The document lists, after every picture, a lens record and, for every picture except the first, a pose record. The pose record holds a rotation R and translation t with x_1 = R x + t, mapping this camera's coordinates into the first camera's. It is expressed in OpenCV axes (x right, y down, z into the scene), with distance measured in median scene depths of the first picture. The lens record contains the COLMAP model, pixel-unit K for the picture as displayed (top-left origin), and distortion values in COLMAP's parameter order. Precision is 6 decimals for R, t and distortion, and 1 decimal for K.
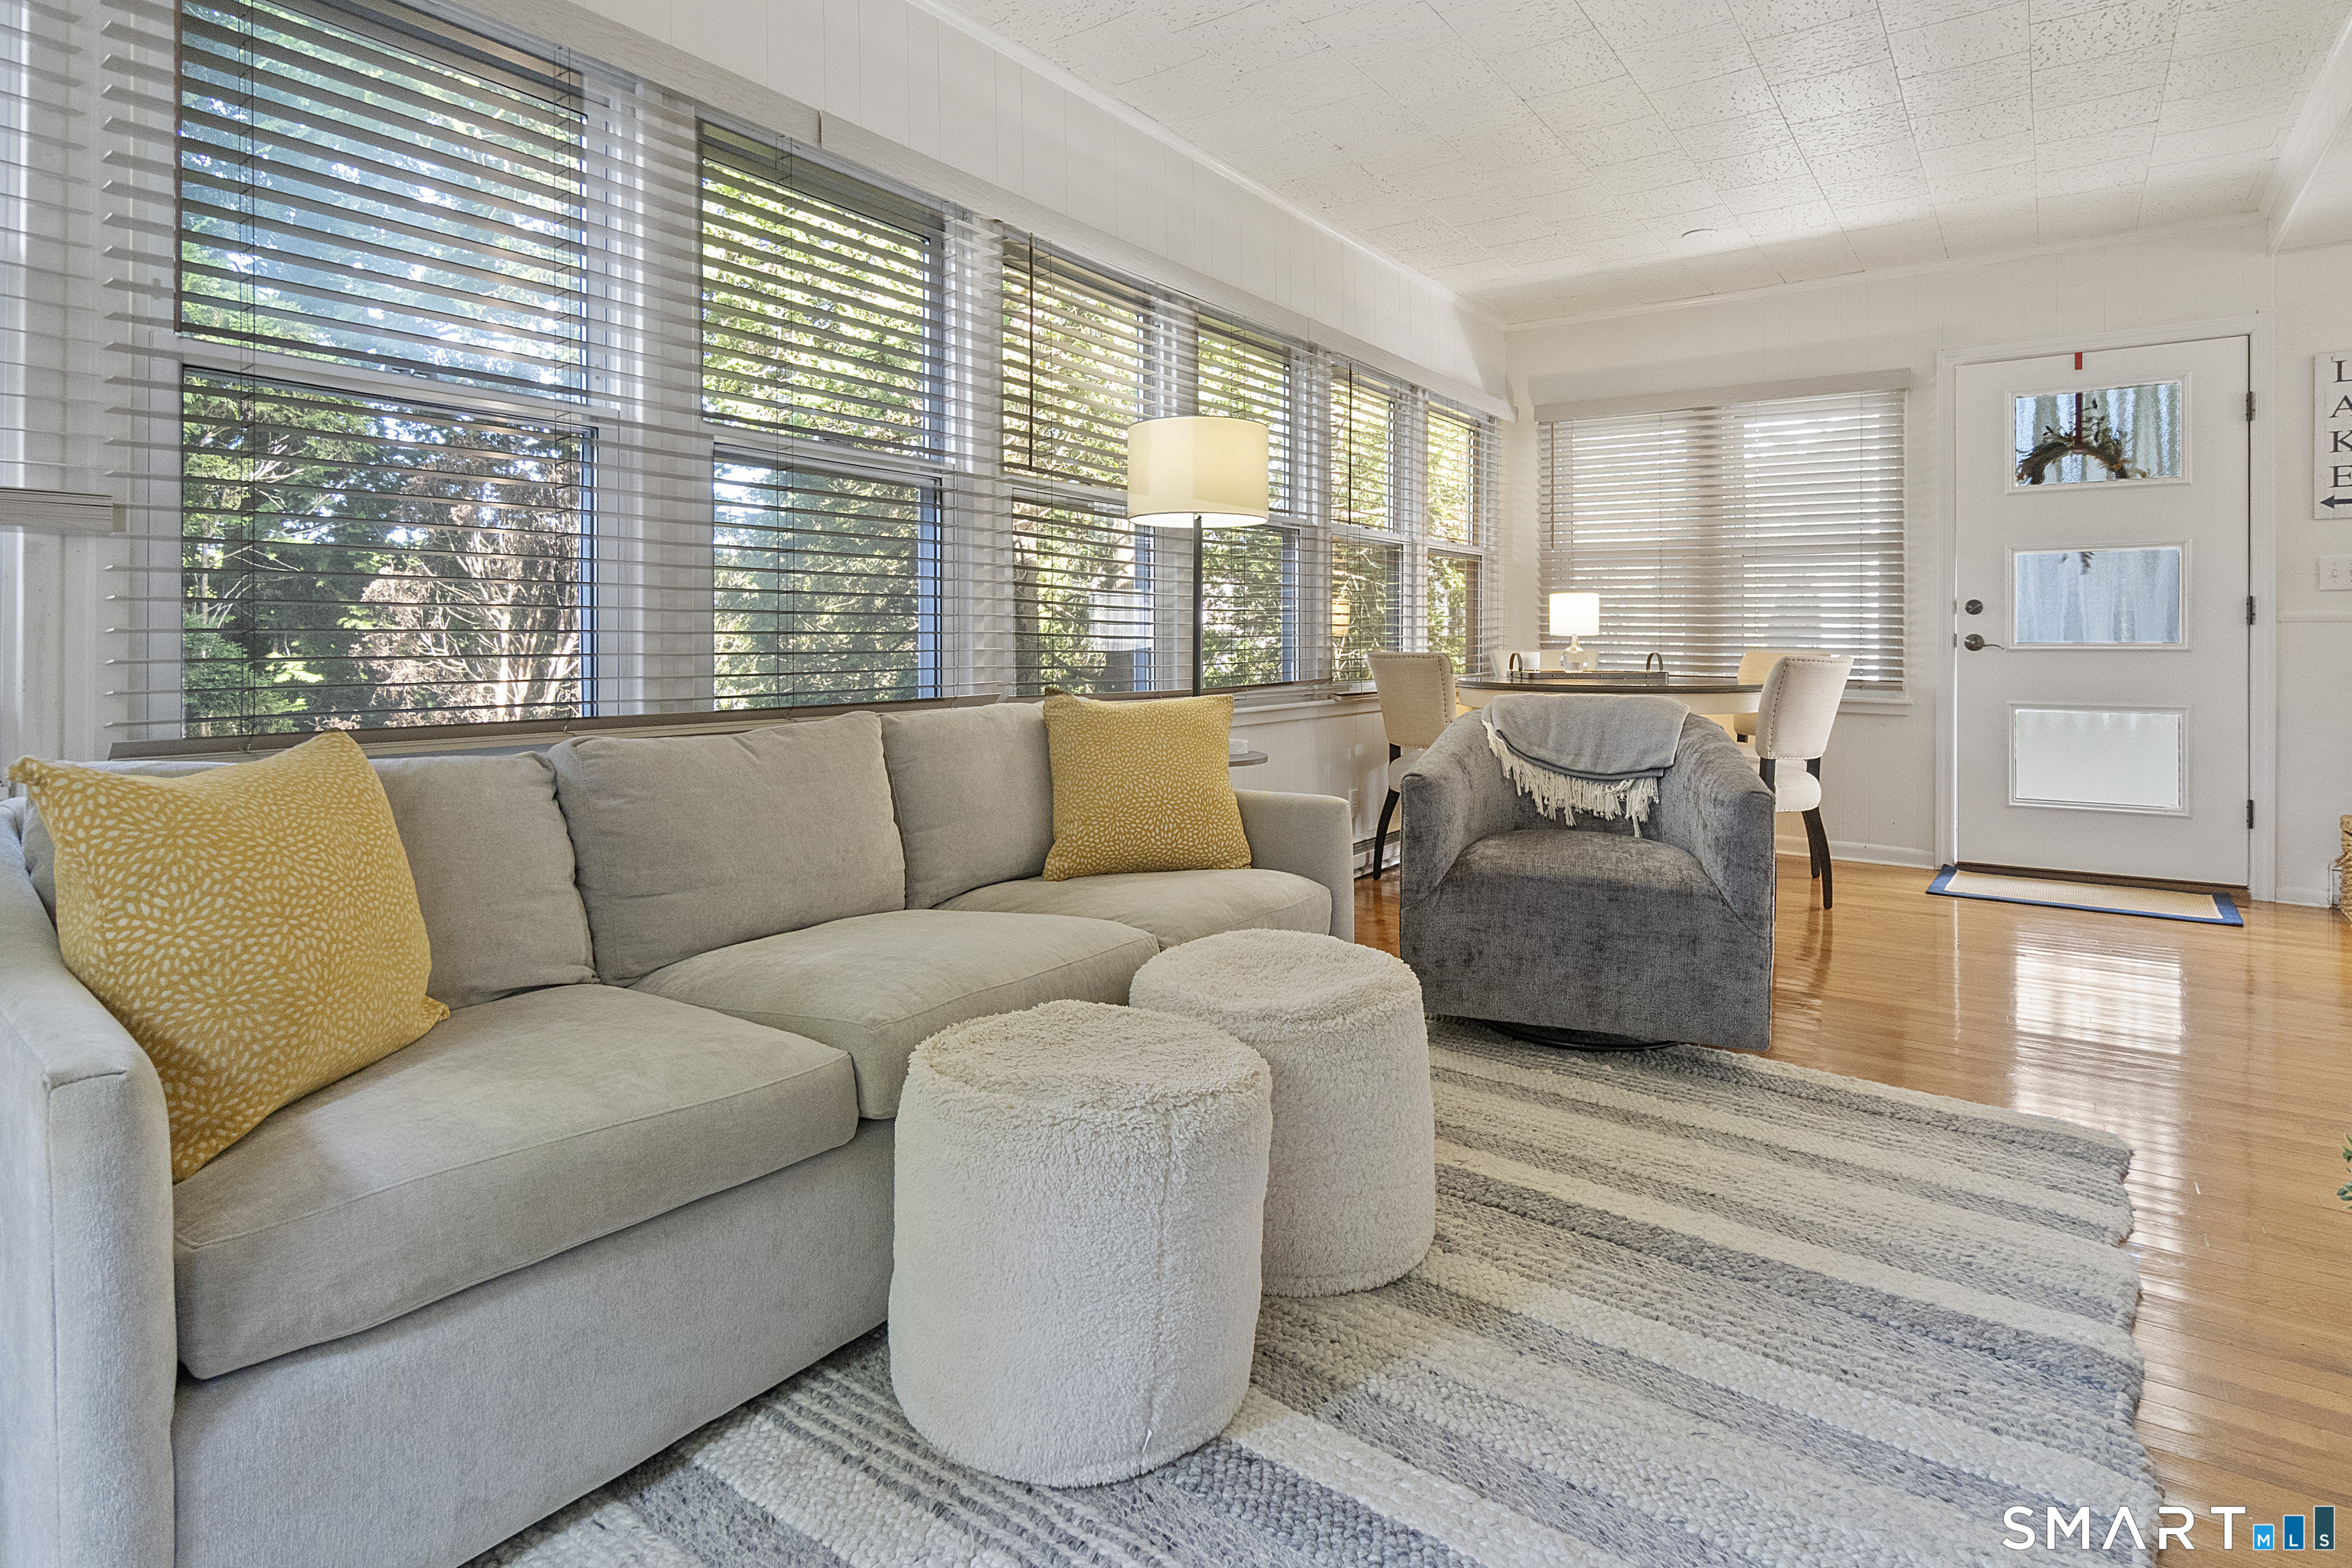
lens RADIAL K [[1185.0, 0, 1157.3], [0, 1185.0, 642.0], [0, 0, 1]] dist [0.003796, 0.000724]
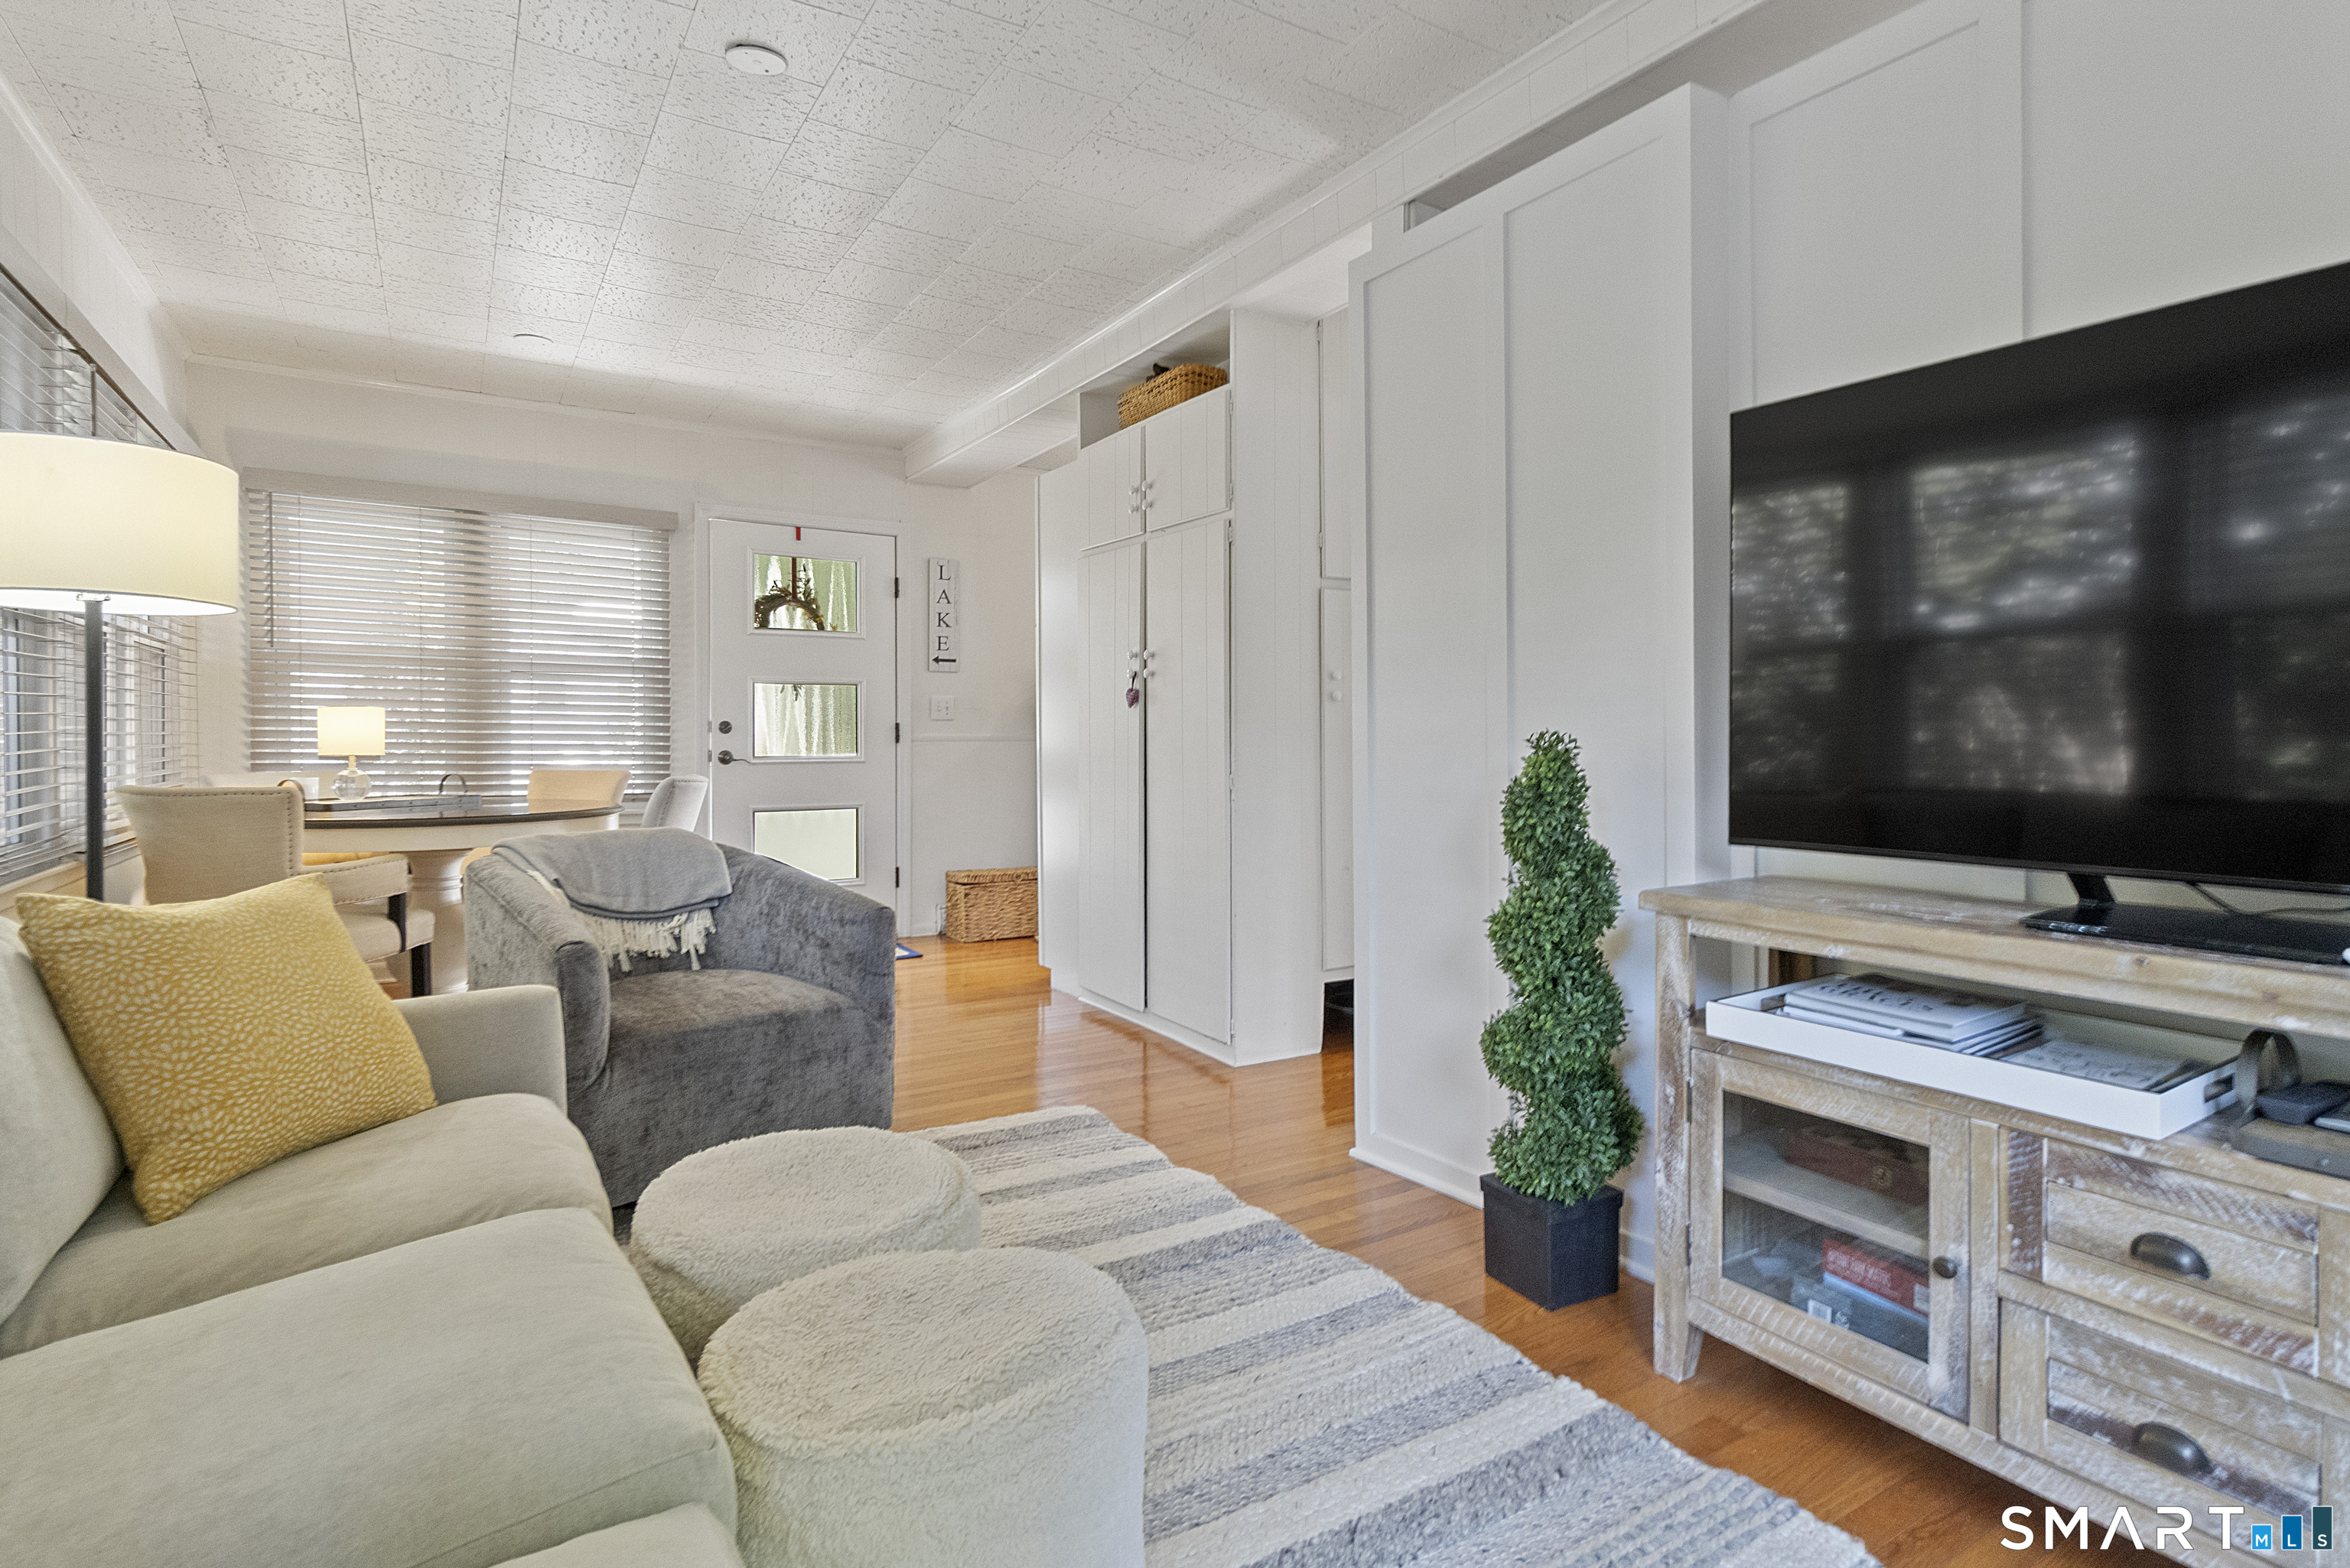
lens RADIAL K [[1183.9, 0, 1152.5], [0, 1183.9, 741.4], [0, 0, 1]] dist [0.003796, 0.000724]
pose [[0.386930, -0.006964, 0.922083, -0.302361], [0.003529, 0.999975, 0.006071, -0.027484], [-0.922102, 0.000905, 0.386945, 0.208136]]
